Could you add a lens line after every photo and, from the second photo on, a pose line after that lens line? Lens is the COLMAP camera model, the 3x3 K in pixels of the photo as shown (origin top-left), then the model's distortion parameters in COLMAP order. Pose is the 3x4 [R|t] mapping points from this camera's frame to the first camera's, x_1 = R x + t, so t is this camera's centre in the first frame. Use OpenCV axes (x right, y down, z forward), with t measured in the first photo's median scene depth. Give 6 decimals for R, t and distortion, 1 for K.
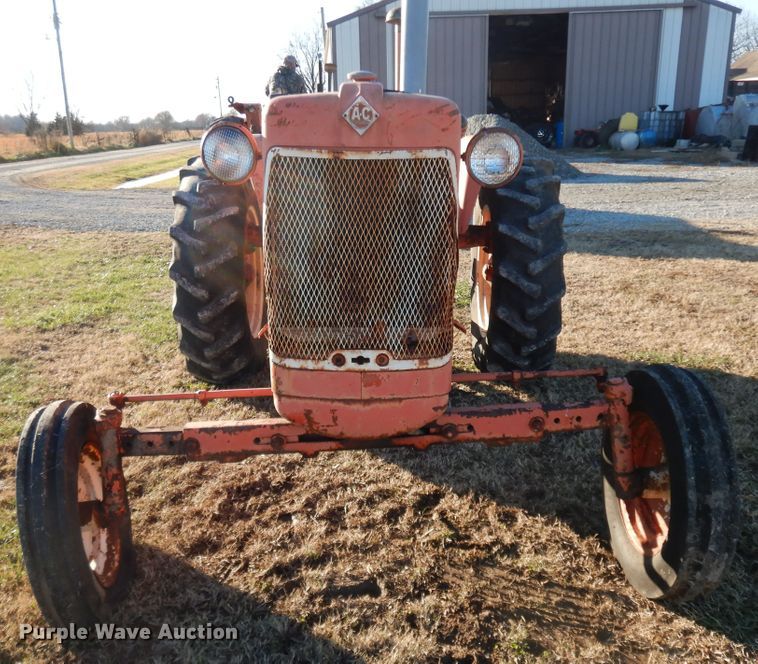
lens RADIAL K [[748.6, 0, 380.0], [0, 748.6, 407.3], [0, 0, 1]] dist [0.016011, 0.017951]
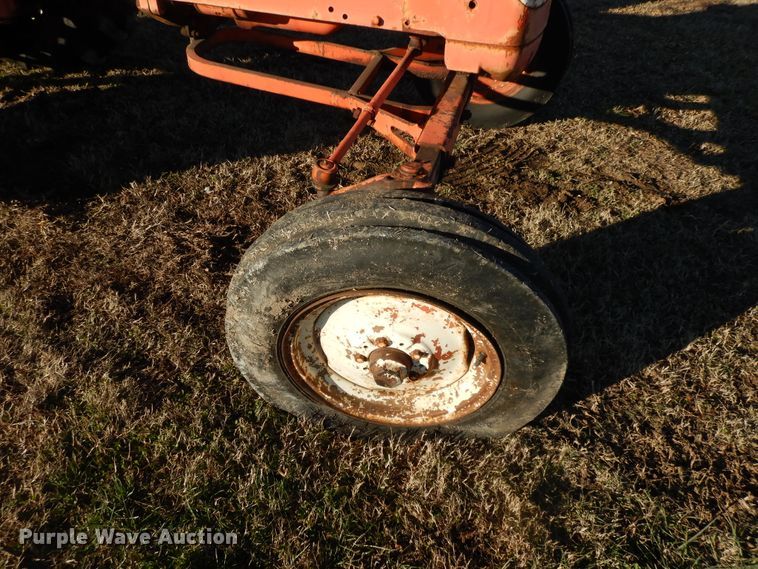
lens RADIAL K [[542.0, 0, 377.6], [0, 542.0, 282.5], [0, 0, 1]] dist [0.009404, -0.006082]
pose [[0.283245, -0.604800, 0.744304, -0.687474], [0.277256, 0.794587, 0.540149, -0.157386], [-0.918097, 0.053369, 0.392747, 0.754905]]
